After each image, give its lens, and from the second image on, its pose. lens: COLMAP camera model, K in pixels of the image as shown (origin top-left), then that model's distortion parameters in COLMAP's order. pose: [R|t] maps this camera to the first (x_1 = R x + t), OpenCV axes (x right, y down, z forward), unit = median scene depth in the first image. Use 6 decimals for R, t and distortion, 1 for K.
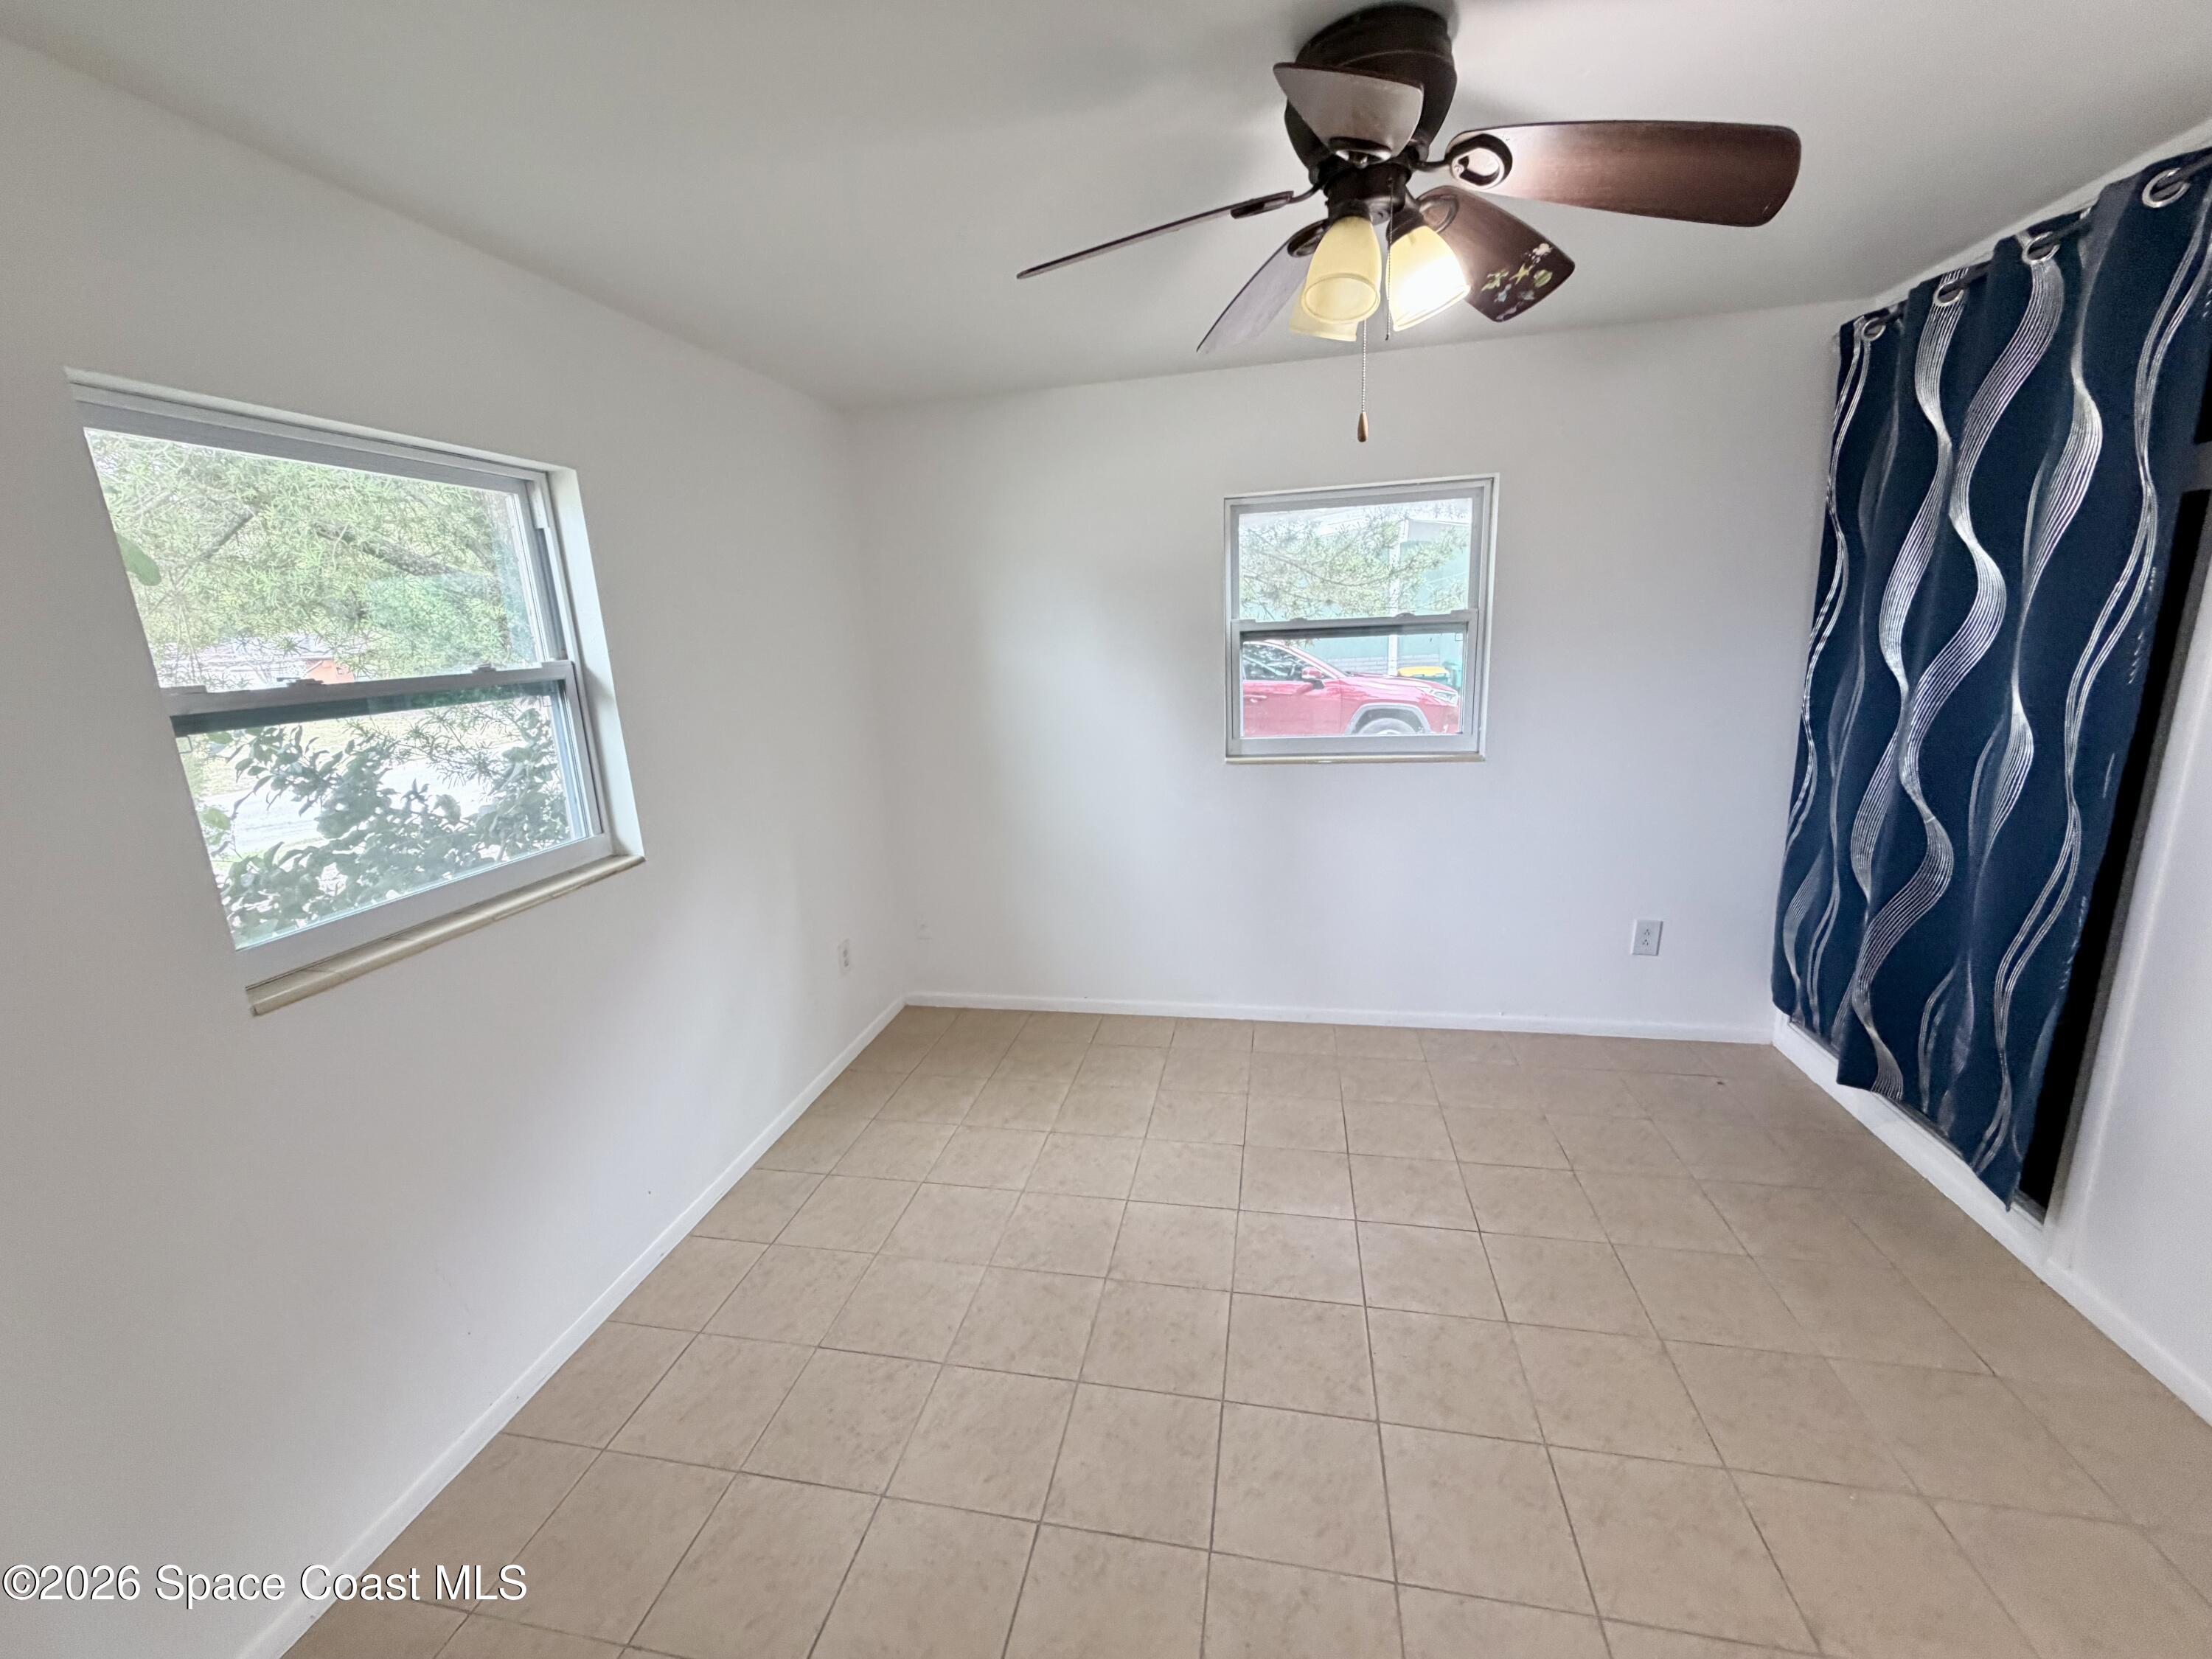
lens RADIAL K [[880.4, 0, 1130.0], [0, 880.4, 827.7], [0, 0, 1]] dist [-0.000294, 0.000303]
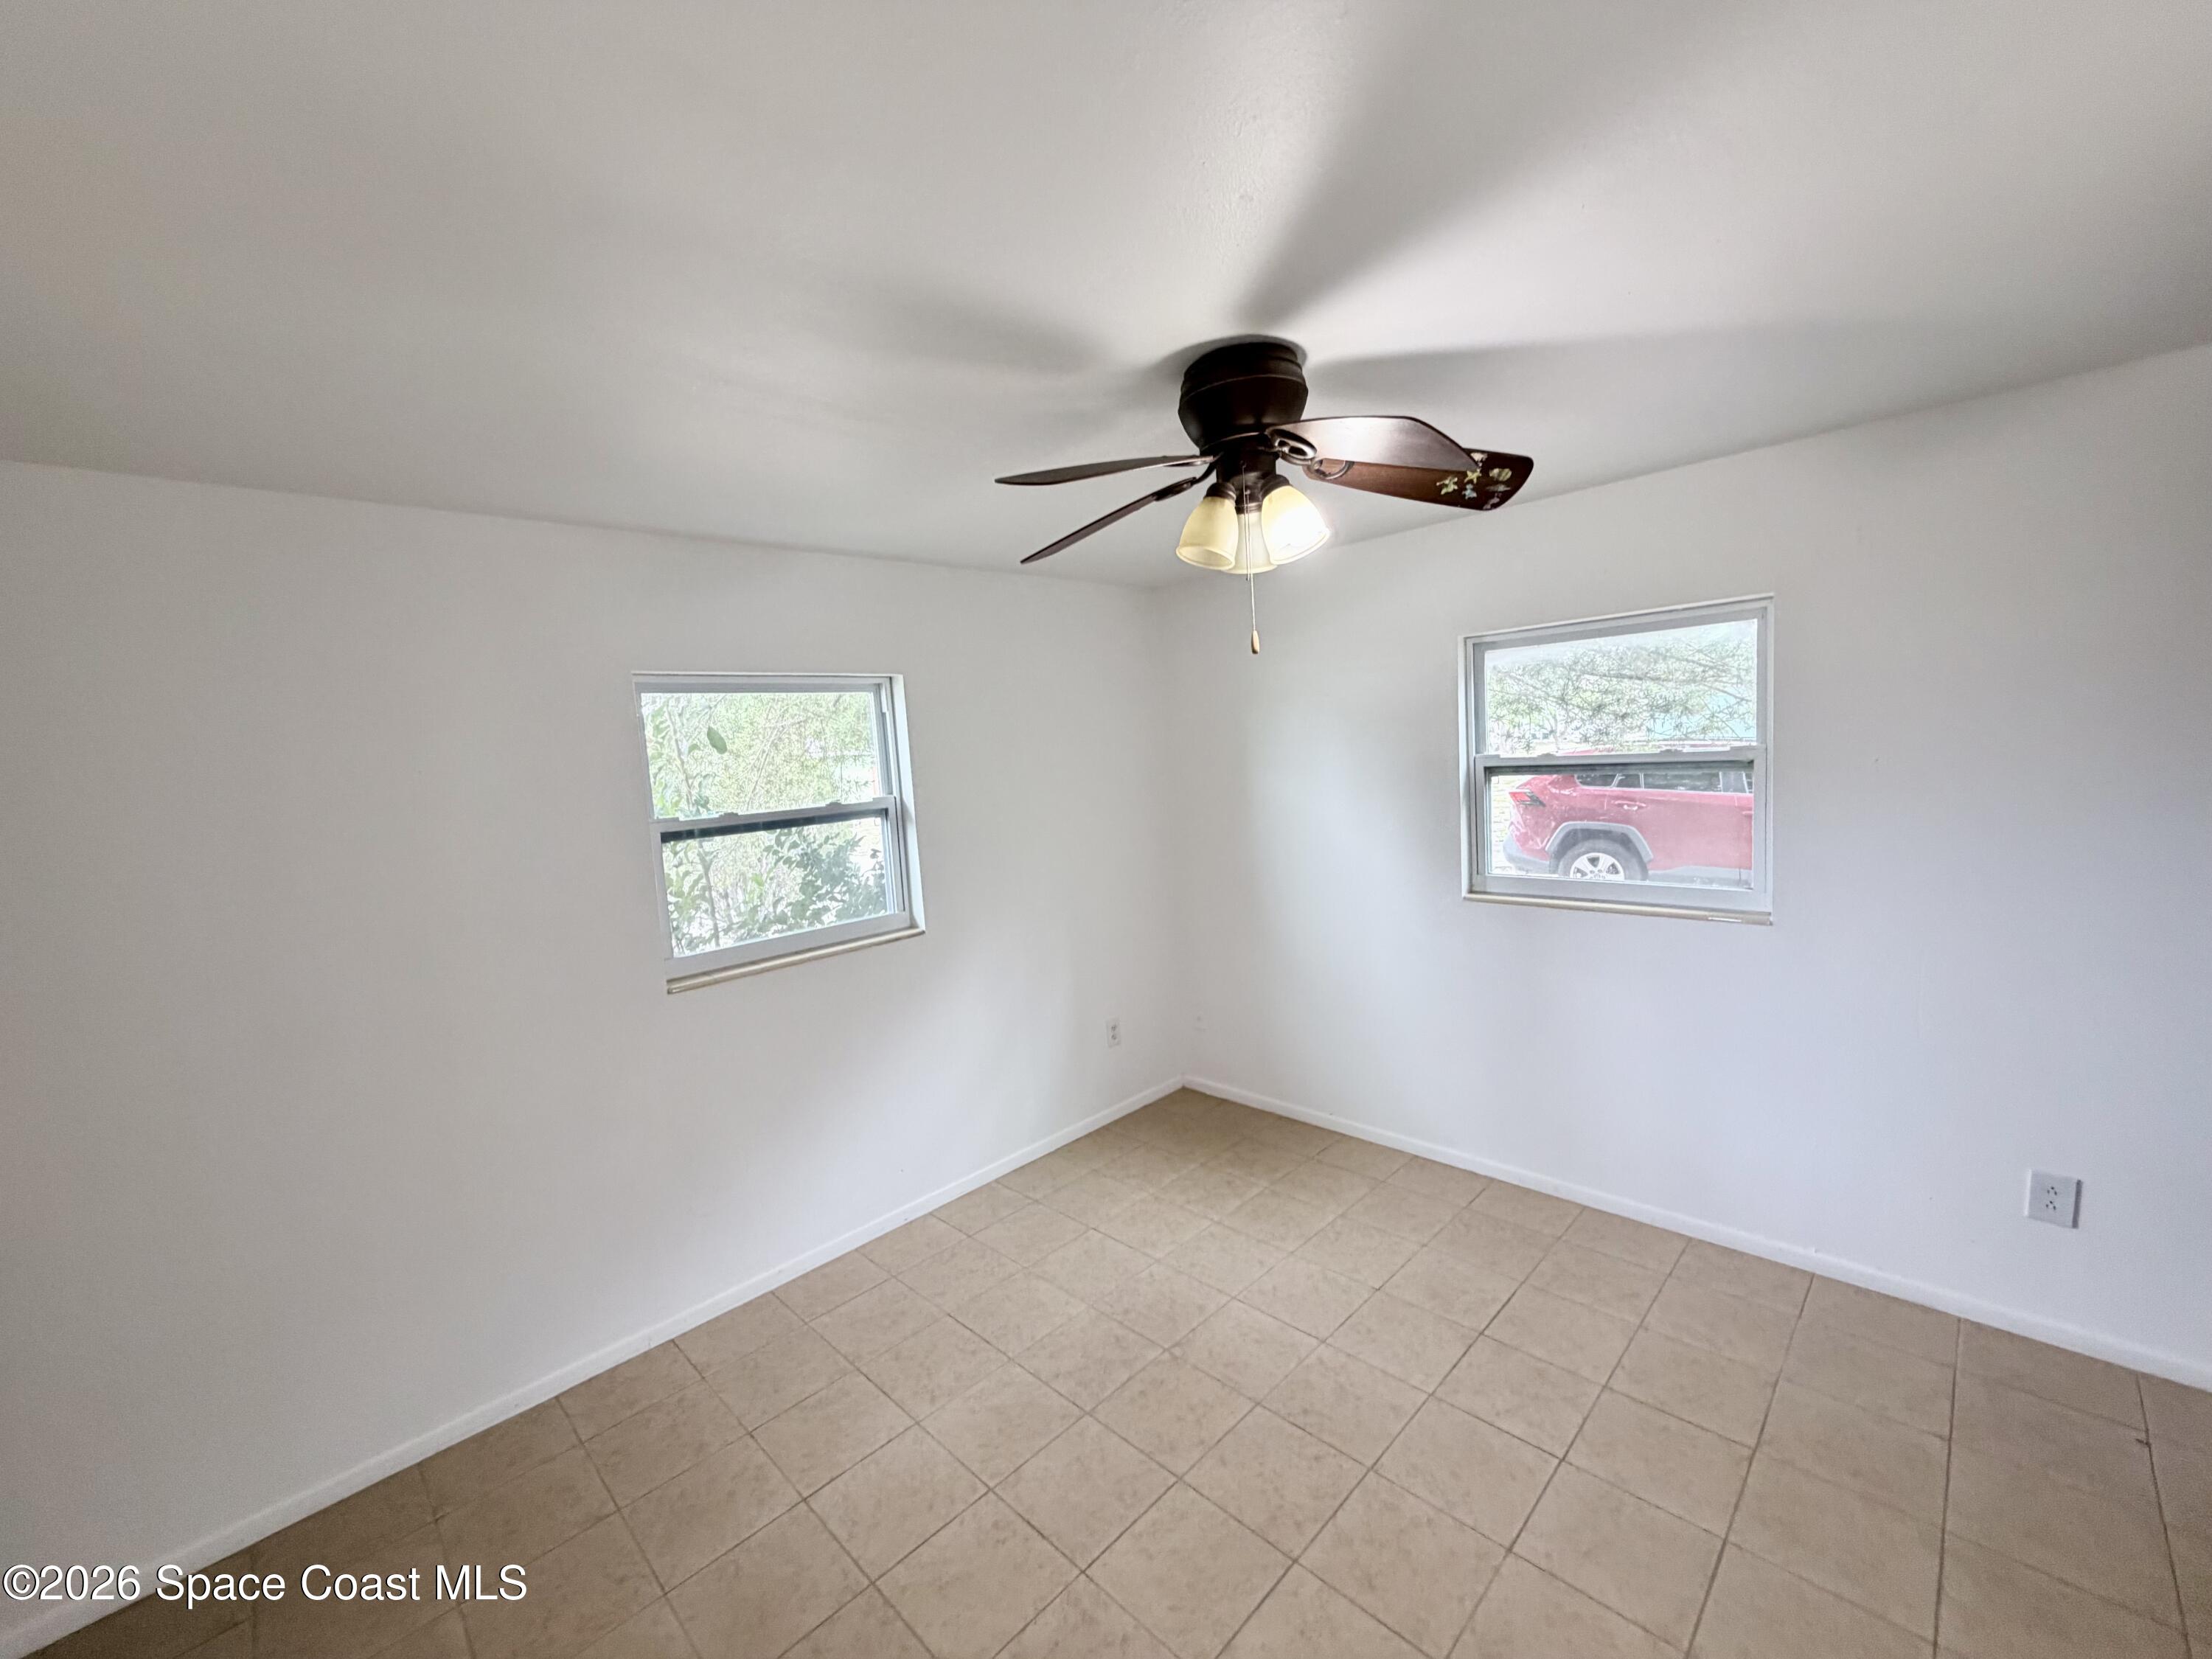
lens RADIAL K [[880.4, 0, 1108.6], [0, 880.4, 838.4], [0, 0, 1]] dist [-0.000294, 0.000303]
pose [[0.836144, 0.052858, -0.545958, 0.395593], [-0.105515, 0.992256, -0.065532, -0.044751], [0.538266, 0.112401, 0.835246, -0.043807]]
